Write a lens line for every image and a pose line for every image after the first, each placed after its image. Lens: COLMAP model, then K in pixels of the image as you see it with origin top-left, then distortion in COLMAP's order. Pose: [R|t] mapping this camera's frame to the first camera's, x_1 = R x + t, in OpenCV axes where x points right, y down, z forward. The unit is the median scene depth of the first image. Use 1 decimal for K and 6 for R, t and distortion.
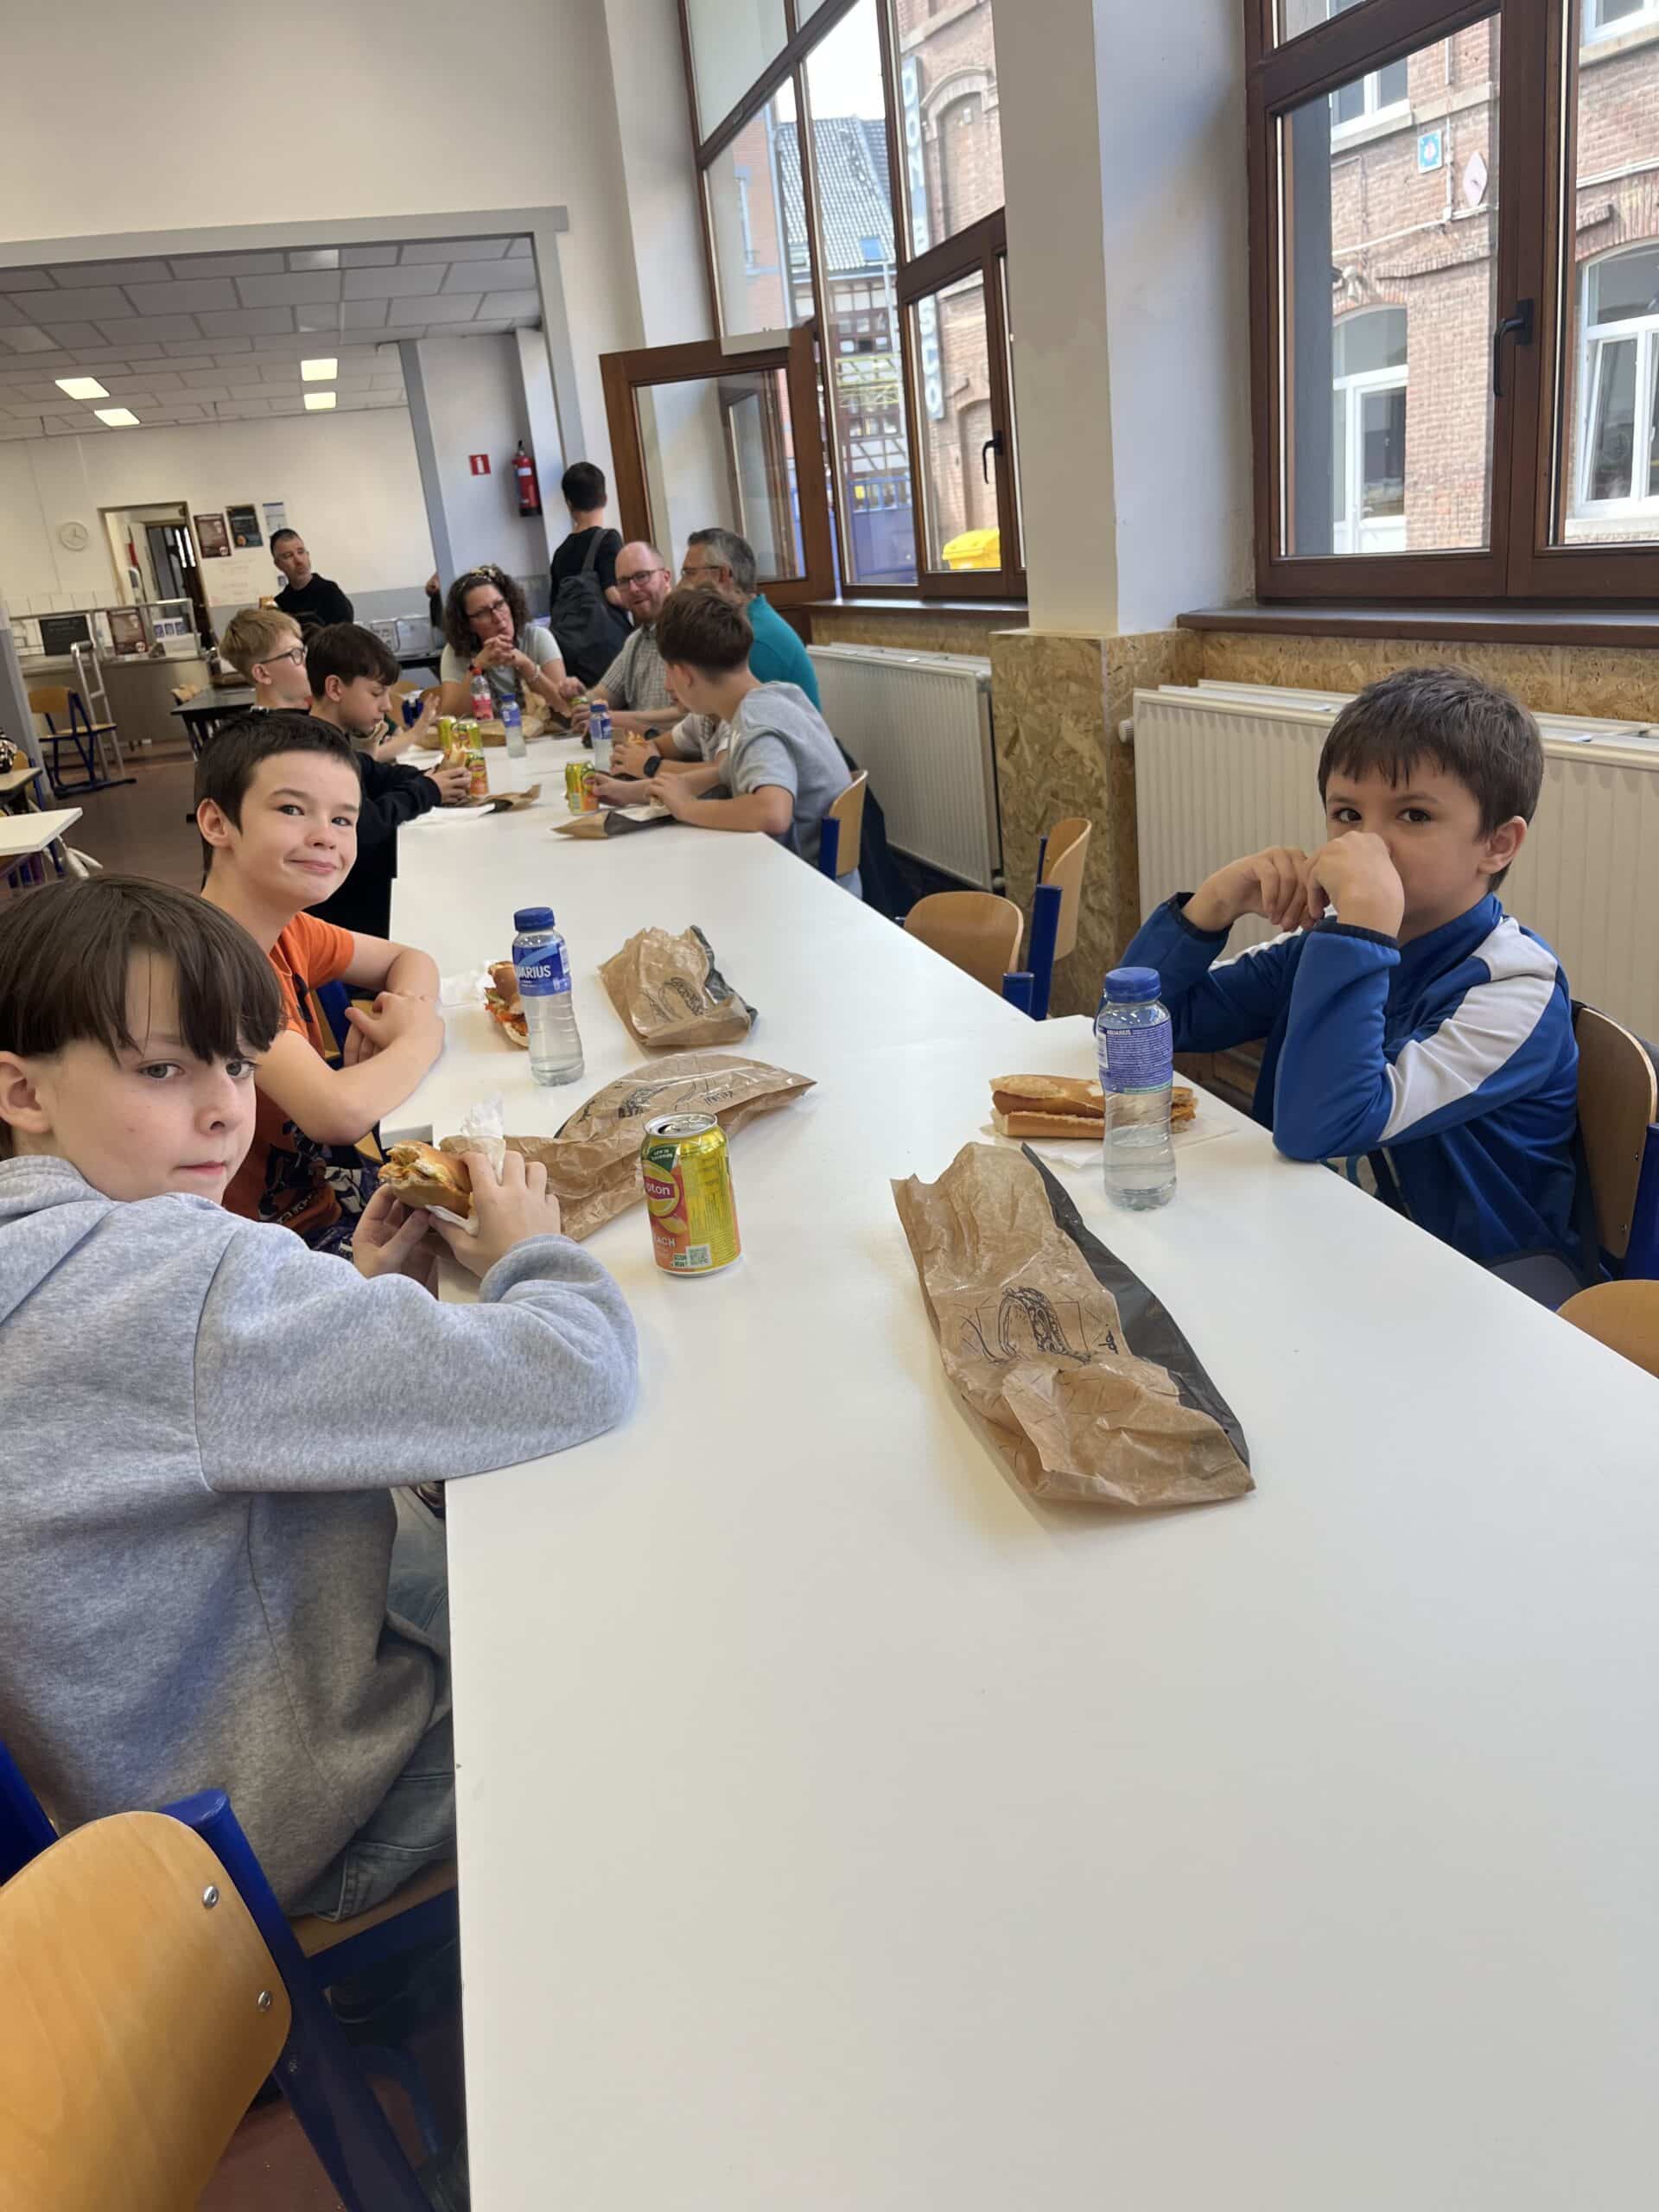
lens RADIAL K [[1681.6, 0, 829.5], [0, 1681.6, 1106.0], [0, 0, 1]] dist [0.088004, -0.144141]
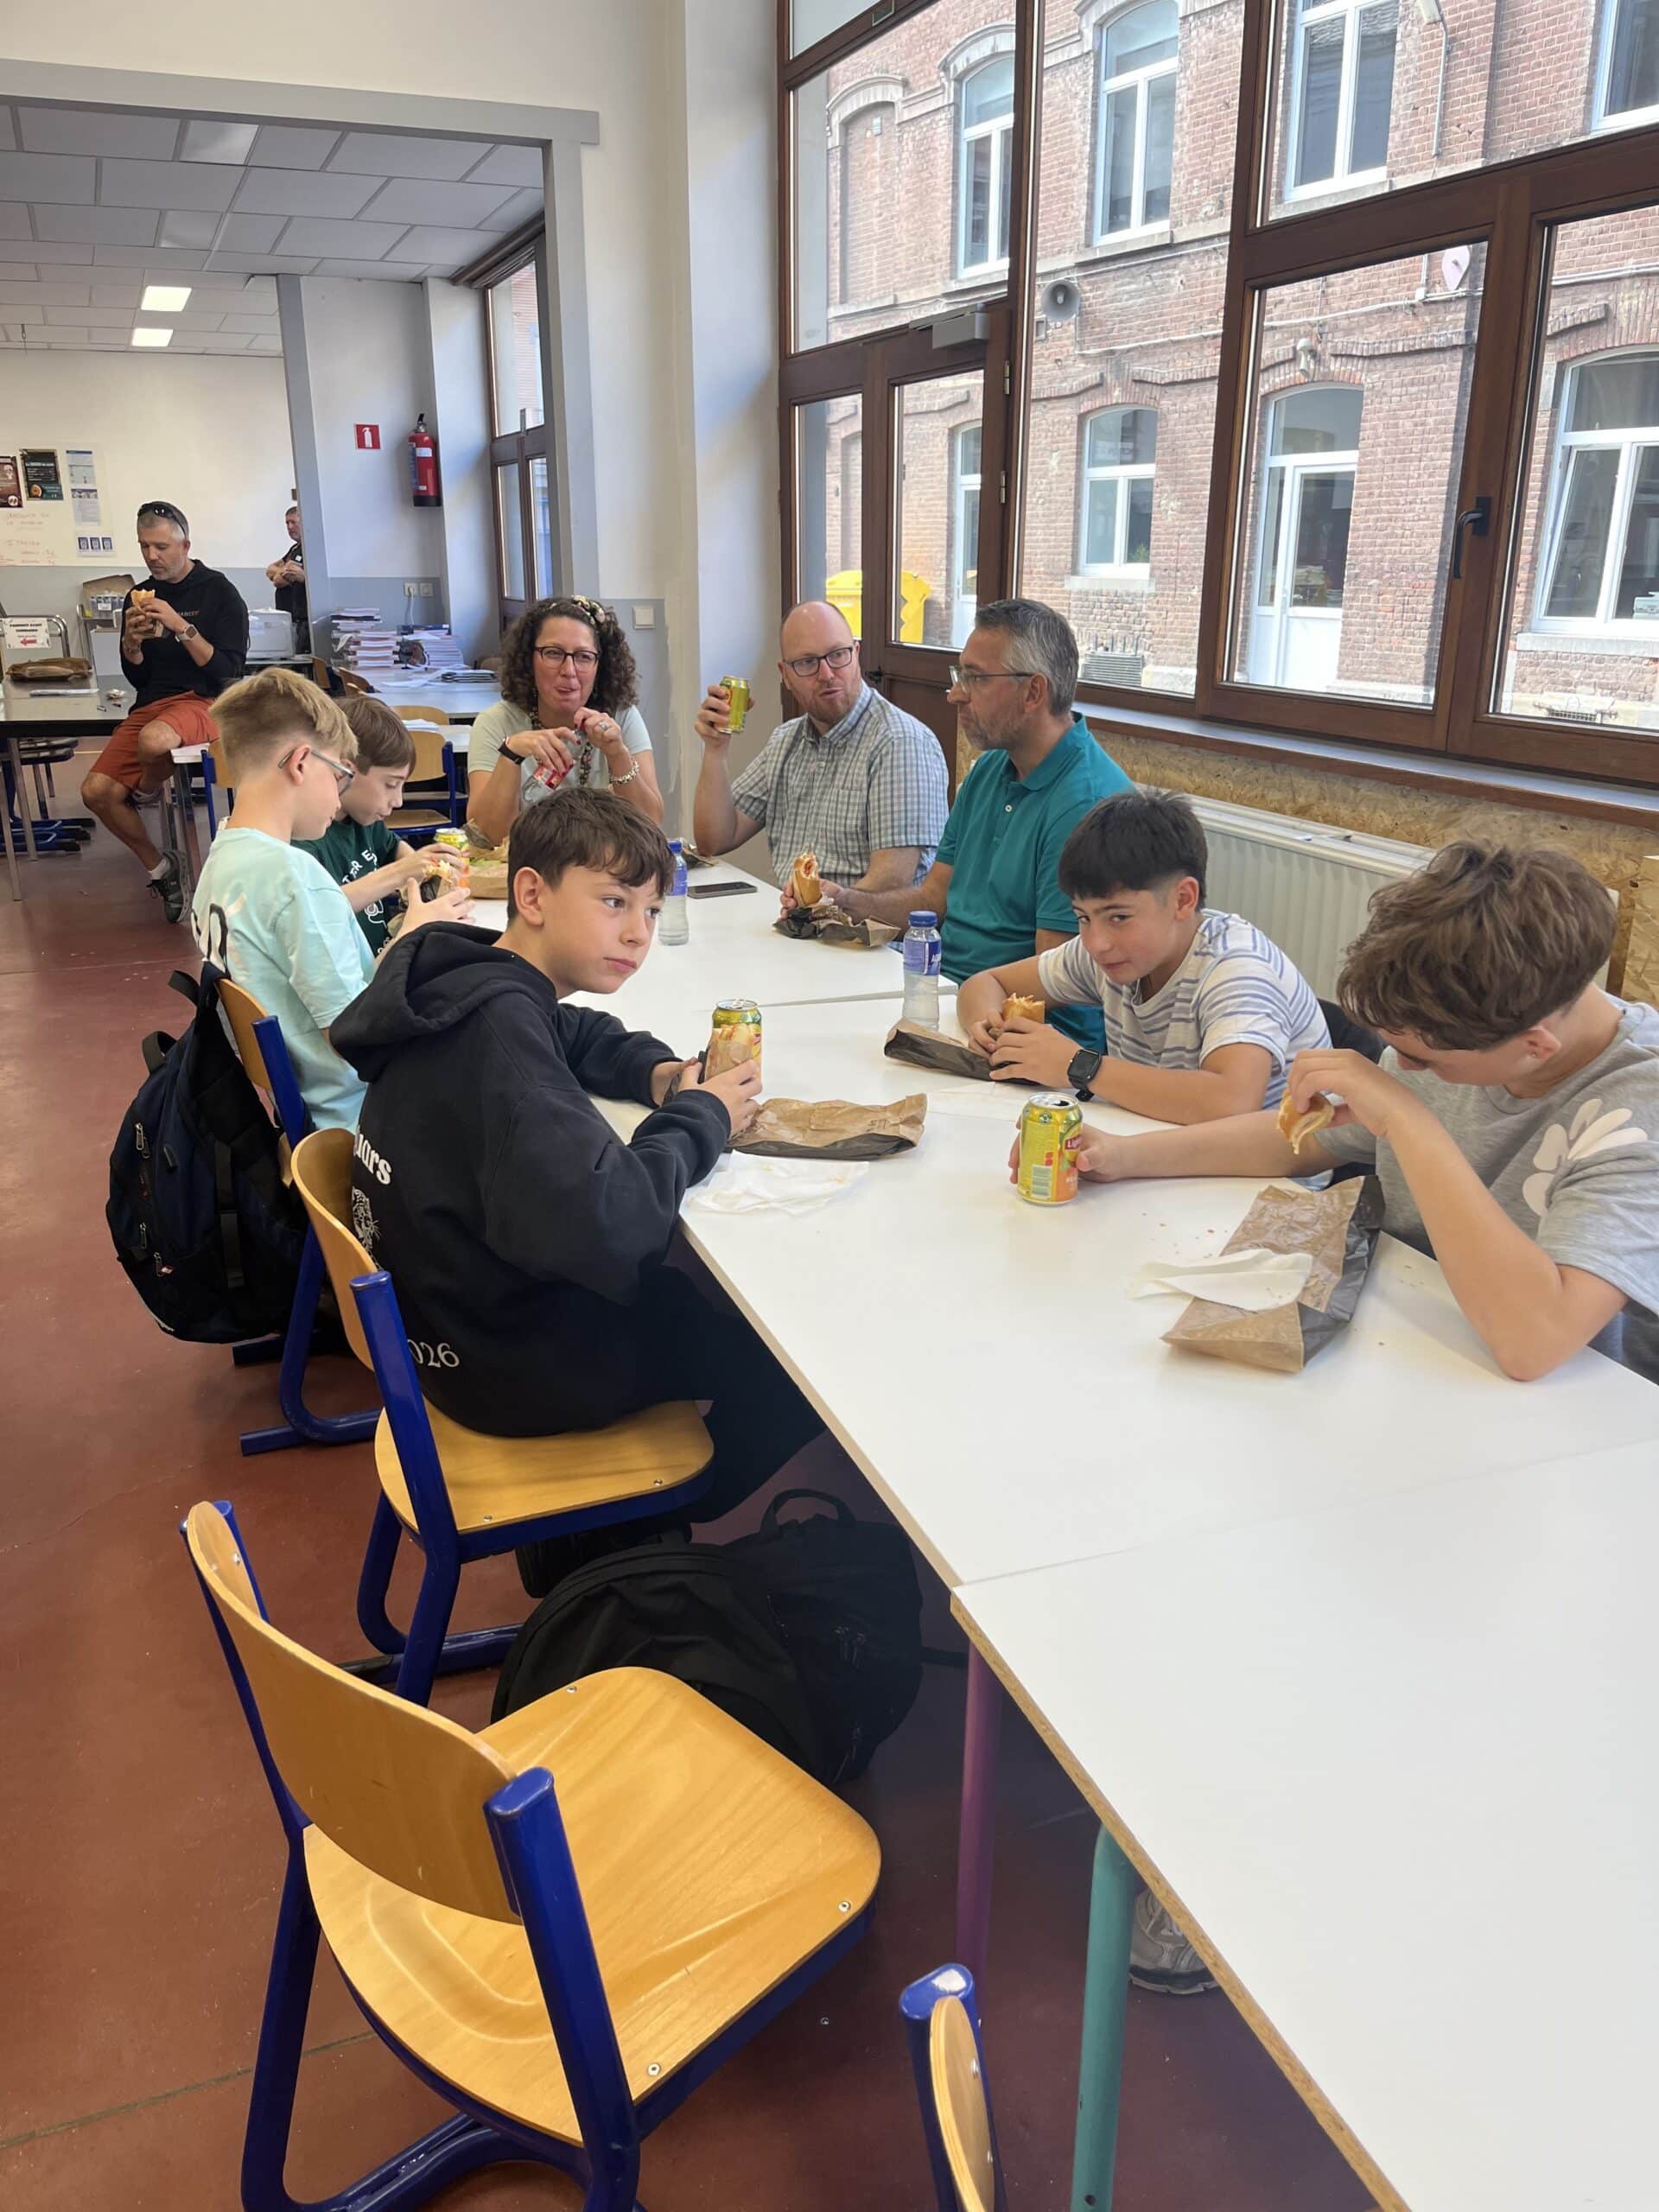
lens RADIAL K [[1654.5, 0, 841.1], [0, 1654.5, 1106.3], [0, 0, 1]] dist [0.106015, -0.161167]
pose [[0.986282, 0.059109, 0.154123, -0.069876], [-0.058079, 0.998249, -0.011181, -0.047041], [-0.154514, 0.002076, 0.987988, 0.131066]]
